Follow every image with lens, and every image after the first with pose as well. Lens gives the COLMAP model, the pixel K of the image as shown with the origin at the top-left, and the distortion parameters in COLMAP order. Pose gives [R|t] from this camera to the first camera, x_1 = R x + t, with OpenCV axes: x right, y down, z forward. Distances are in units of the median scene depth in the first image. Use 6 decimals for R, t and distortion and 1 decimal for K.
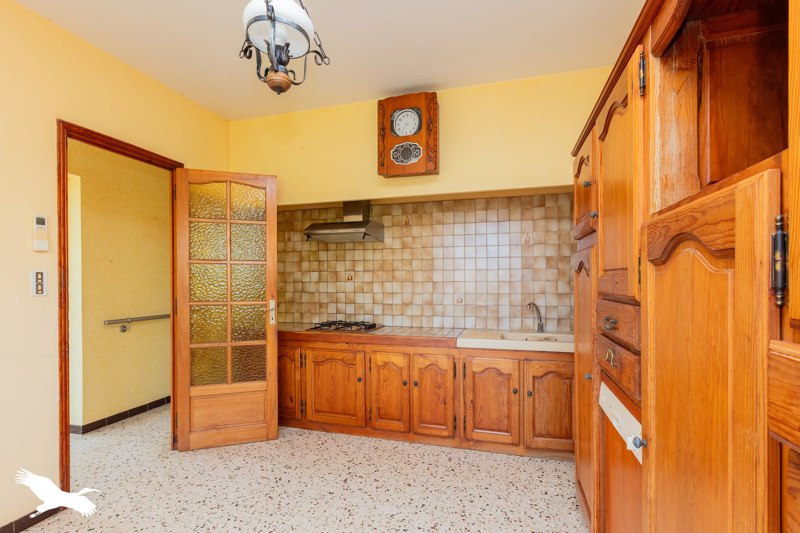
lens RADIAL K [[365.8, 0, 400.7], [0, 365.8, 272.4], [0, 0, 1]] dist [-0.000254, -0.000017]
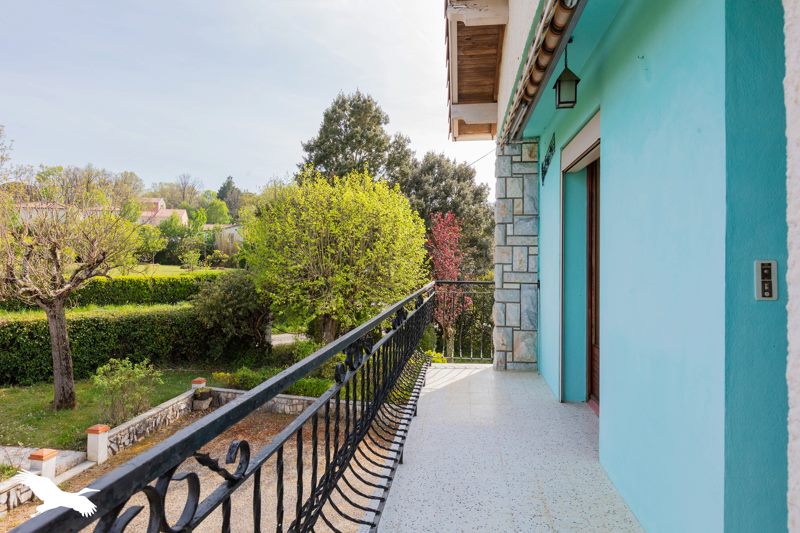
lens RADIAL K [[520.4, 0, 399.7], [0, 520.4, 264.7], [0, 0, 1]] dist [-0.000496, -0.000013]
pose [[0.178103, -0.002616, -0.984008, -0.176847], [0.009311, 0.999956, -0.000973, -0.003954], [0.983968, -0.008988, 0.178120, 0.176627]]
